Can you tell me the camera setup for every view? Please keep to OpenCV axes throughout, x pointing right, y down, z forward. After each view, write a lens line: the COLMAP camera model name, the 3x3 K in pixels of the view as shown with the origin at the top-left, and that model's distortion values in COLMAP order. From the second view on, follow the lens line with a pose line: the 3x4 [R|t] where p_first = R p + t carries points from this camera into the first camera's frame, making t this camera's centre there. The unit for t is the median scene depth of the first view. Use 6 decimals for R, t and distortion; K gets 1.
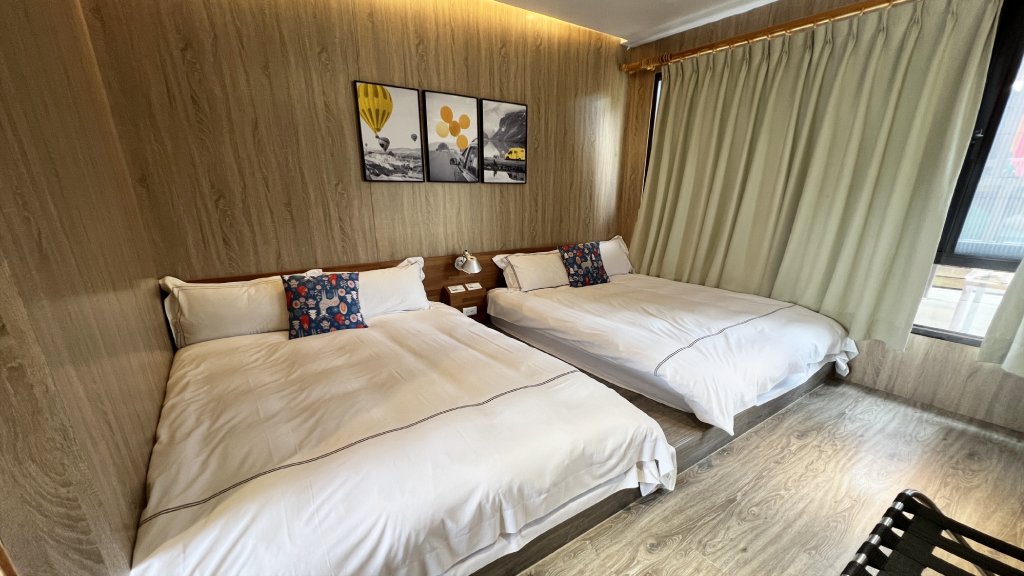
lens RADIAL K [[412.5, 0, 513.2], [0, 412.5, 339.9], [0, 0, 1]] dist [-0.000595, -0.000011]
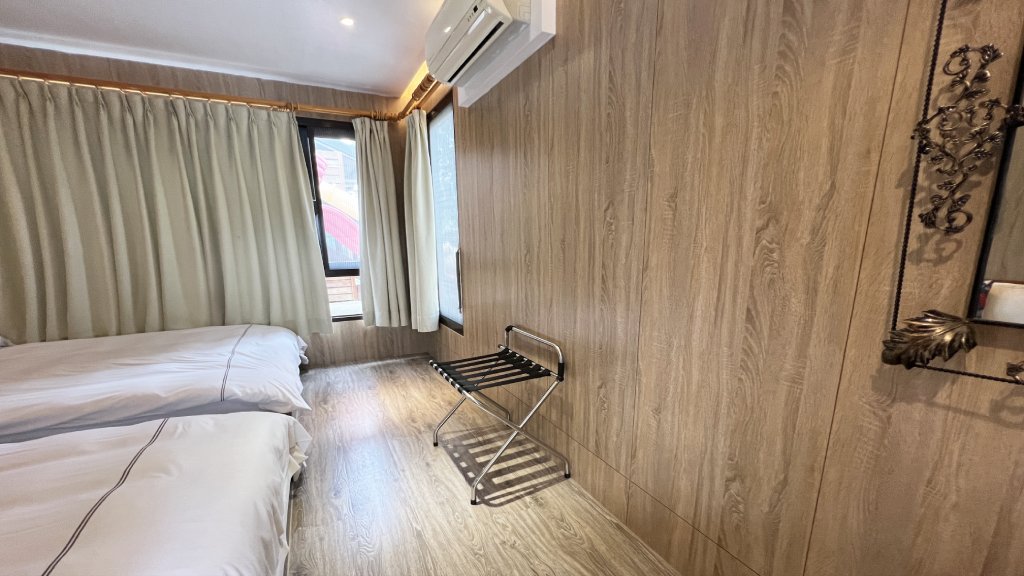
lens RADIAL K [[412.5, 0, 513.2], [0, 412.5, 339.9], [0, 0, 1]] dist [-0.000595, -0.000011]
pose [[0.155920, -0.236279, 0.959094, -0.317342], [0.349538, 0.921342, 0.170154, 0.016872], [-0.923857, 0.308710, 0.226245, 0.029948]]
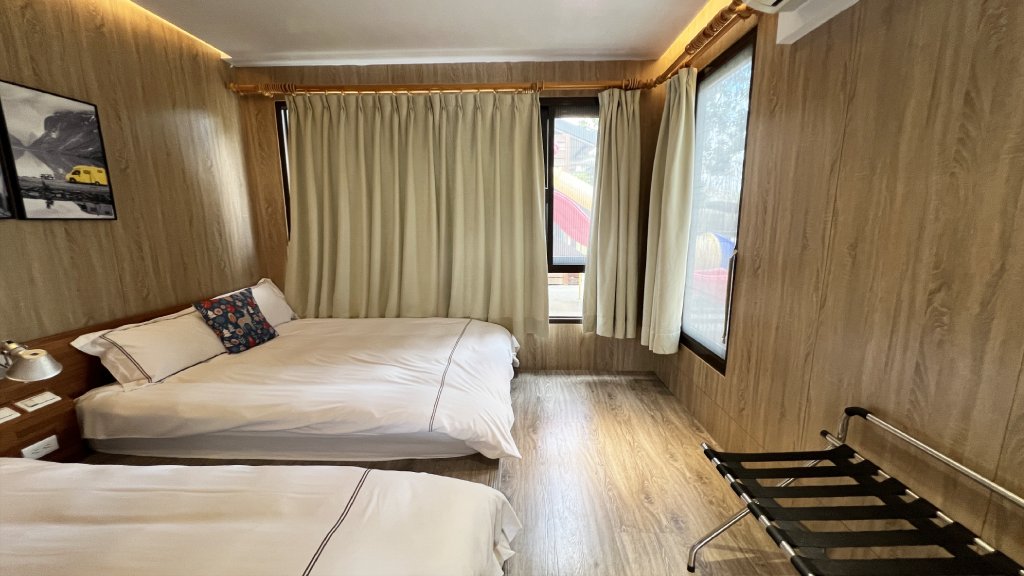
lens RADIAL K [[412.9, 0, 505.3], [0, 412.9, 298.5], [0, 0, 1]] dist [-0.000012, 0.000093]
pose [[0.606644, -0.156700, 0.779376, -0.125687], [0.279602, 0.959799, -0.024659, -0.074766], [-0.744181, 0.232874, 0.626071, 0.171586]]
